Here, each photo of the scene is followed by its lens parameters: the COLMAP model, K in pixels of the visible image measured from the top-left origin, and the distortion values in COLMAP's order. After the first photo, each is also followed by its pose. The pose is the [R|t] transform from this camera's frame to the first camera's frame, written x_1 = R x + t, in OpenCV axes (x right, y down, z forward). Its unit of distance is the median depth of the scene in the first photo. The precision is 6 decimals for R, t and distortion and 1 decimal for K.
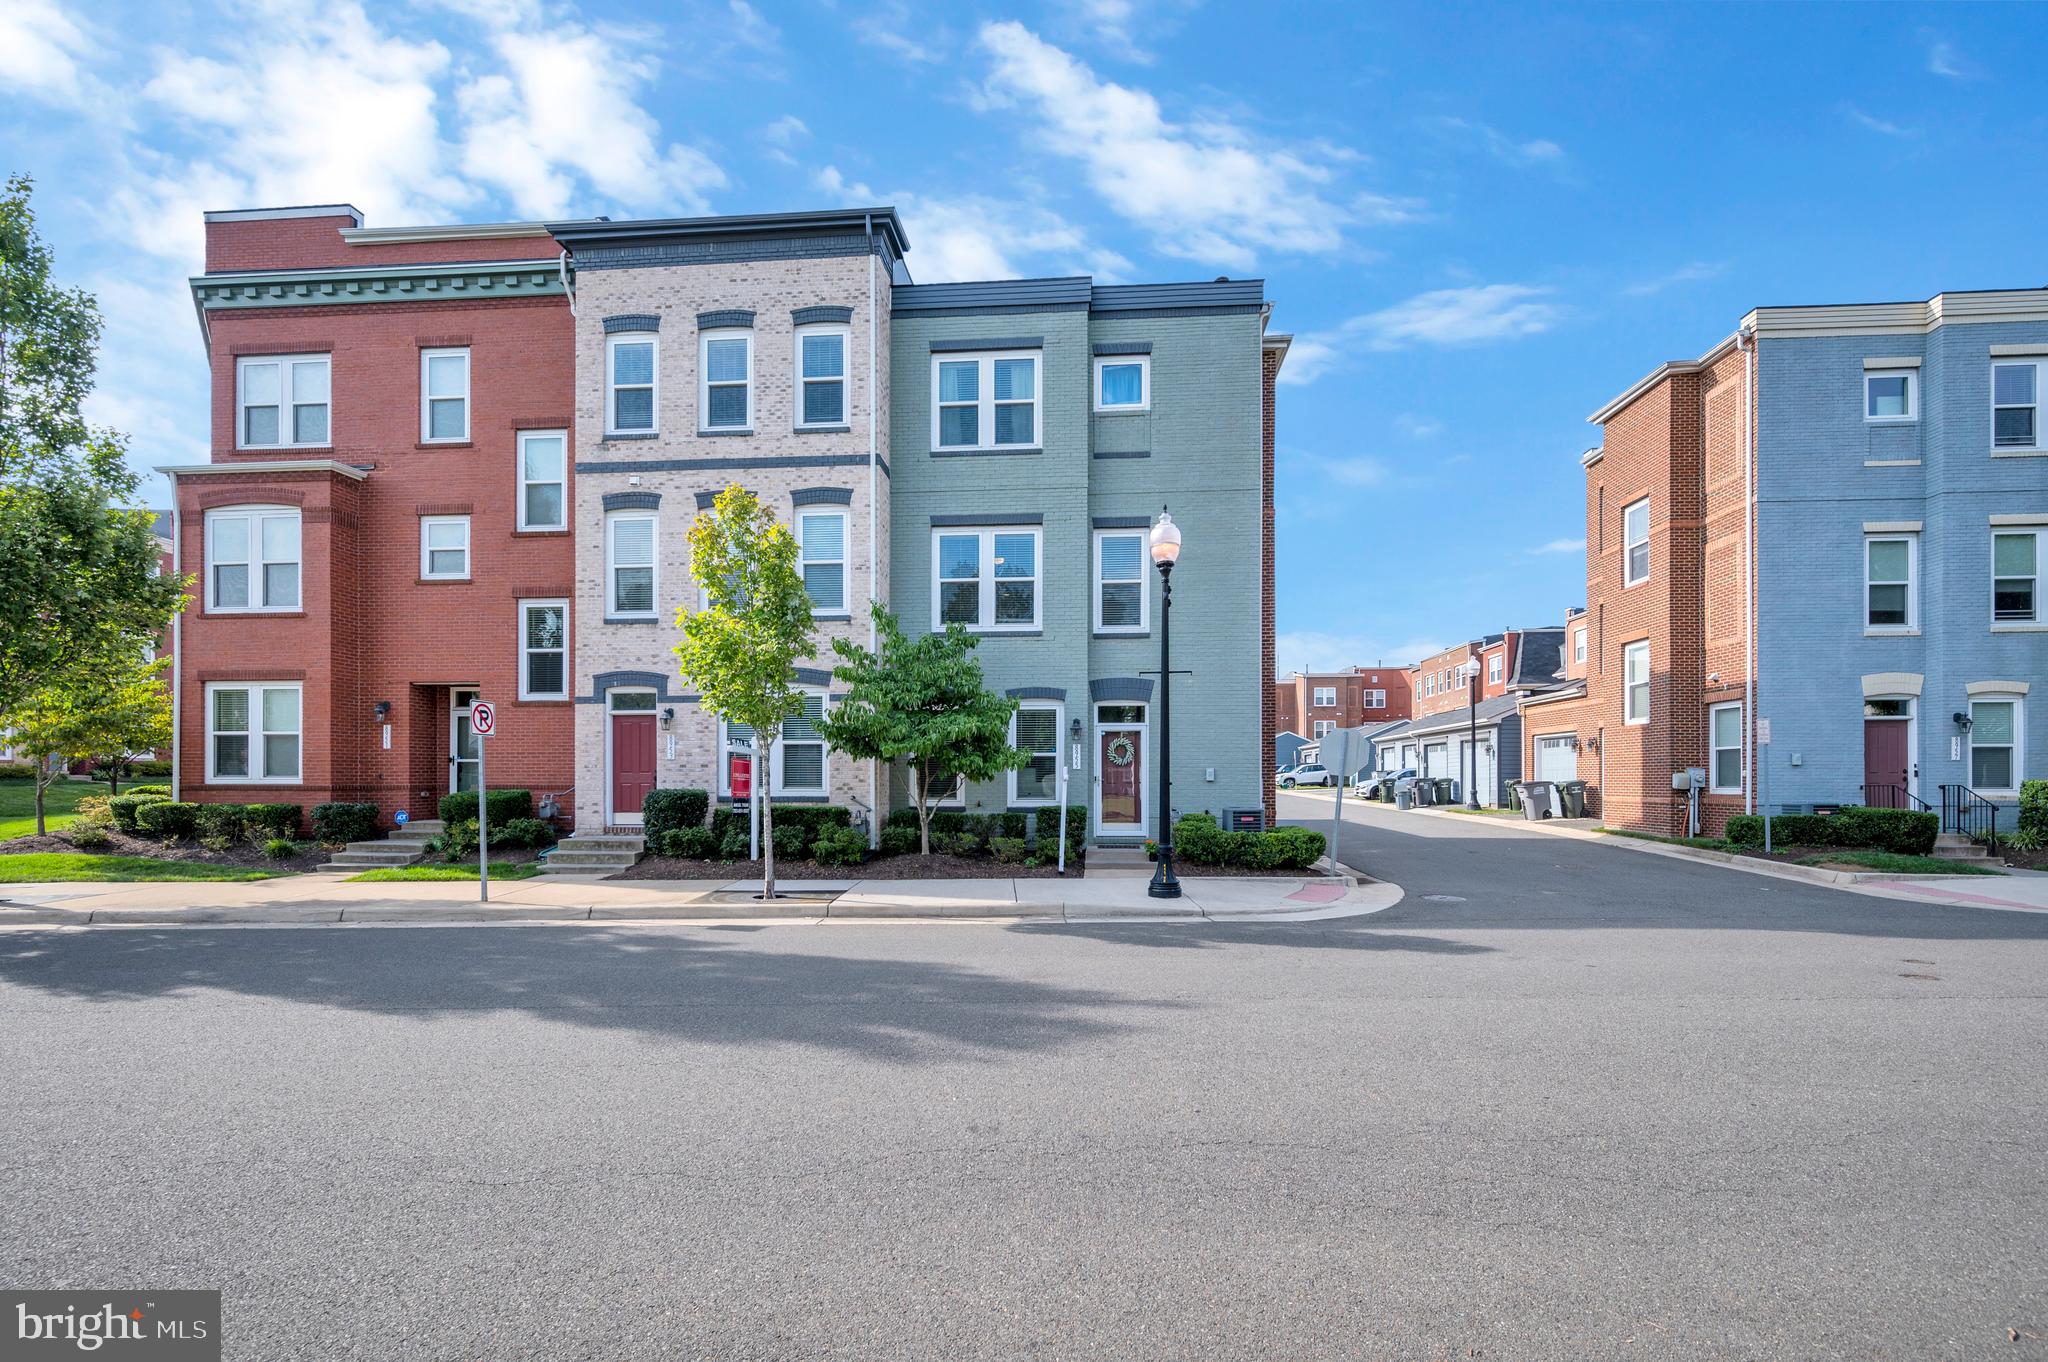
lens RADIAL K [[892.0, 0, 1023.0], [0, 892.0, 795.7], [0, 0, 1]] dist [-0.001113, -0.000029]
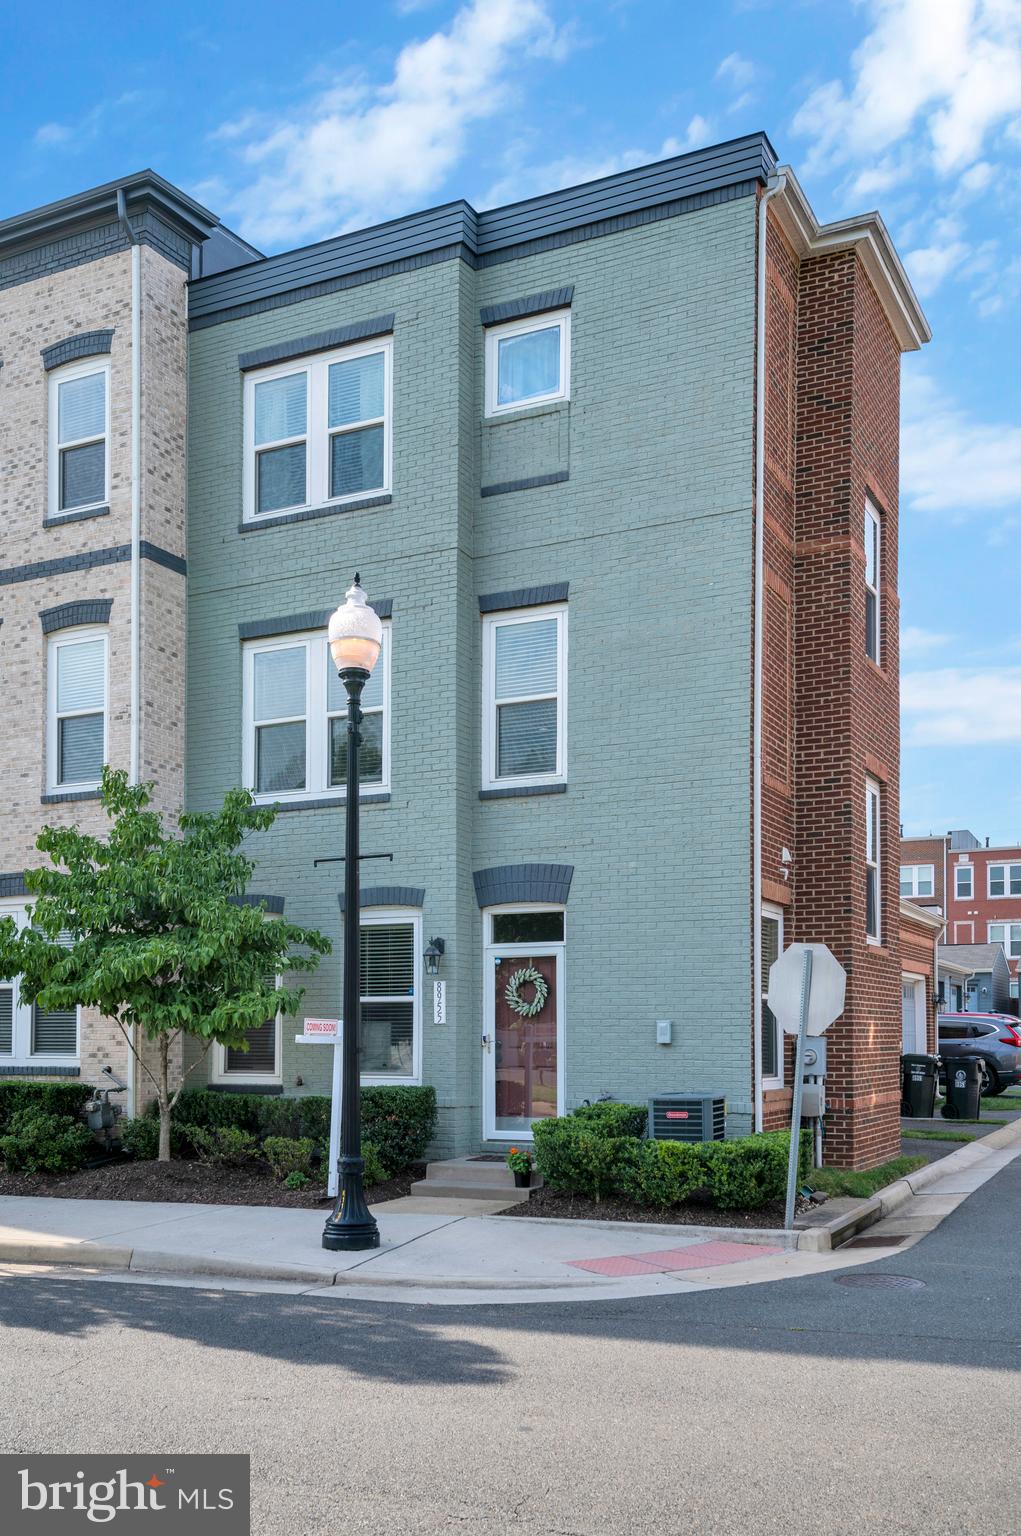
lens RADIAL K [[1489.7, 0, 470.4], [0, 1489.7, 974.2], [0, 0, 1]] dist [0.018747, -0.019563]
pose [[0.915229, -0.018427, -0.402513, 0.481924], [-0.006450, 0.998156, -0.060362, -0.003258], [0.402883, 0.057842, 0.913422, 0.116998]]
